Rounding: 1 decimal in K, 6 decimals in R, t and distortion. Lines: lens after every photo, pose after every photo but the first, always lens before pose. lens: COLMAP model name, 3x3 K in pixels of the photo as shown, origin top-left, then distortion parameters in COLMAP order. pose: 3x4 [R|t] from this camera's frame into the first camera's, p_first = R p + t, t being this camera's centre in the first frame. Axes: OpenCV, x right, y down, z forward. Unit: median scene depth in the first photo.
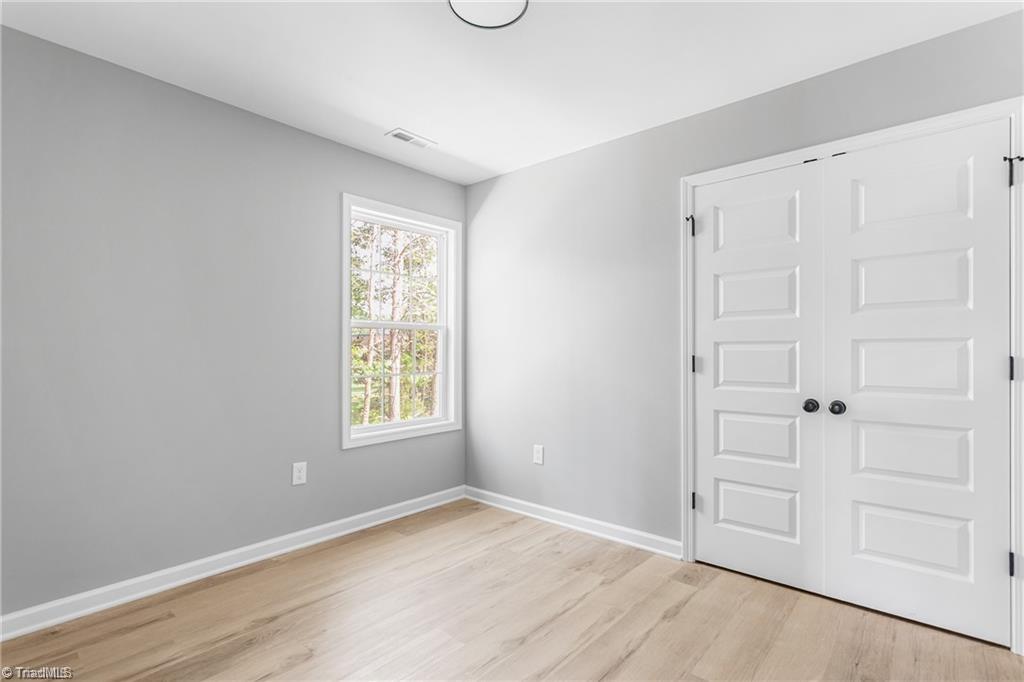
lens RADIAL K [[515.3, 0, 512.0], [0, 515.3, 341.0], [0, 0, 1]] dist [0.000981, -0.000047]
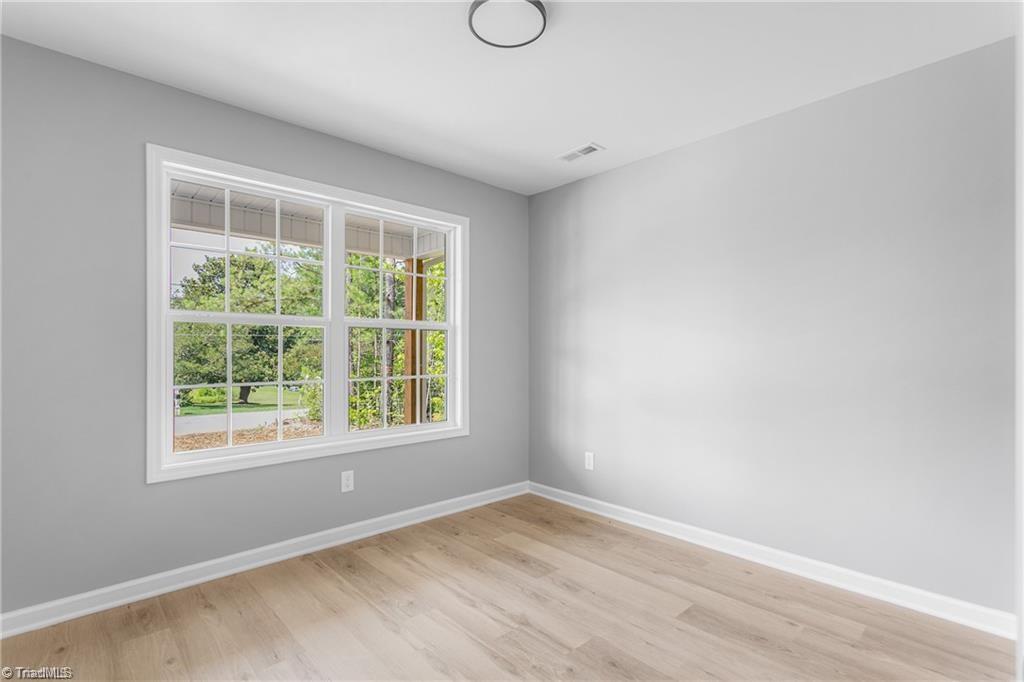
lens RADIAL K [[488.4, 0, 514.9], [0, 488.4, 346.3], [0, 0, 1]] dist [-0.000874, 0.000257]
pose [[0.992041, -0.004685, -0.125826, 0.138744], [0.005387, 0.999972, 0.005241, 0.003943], [0.125798, -0.005877, 0.992039, 0.169736]]
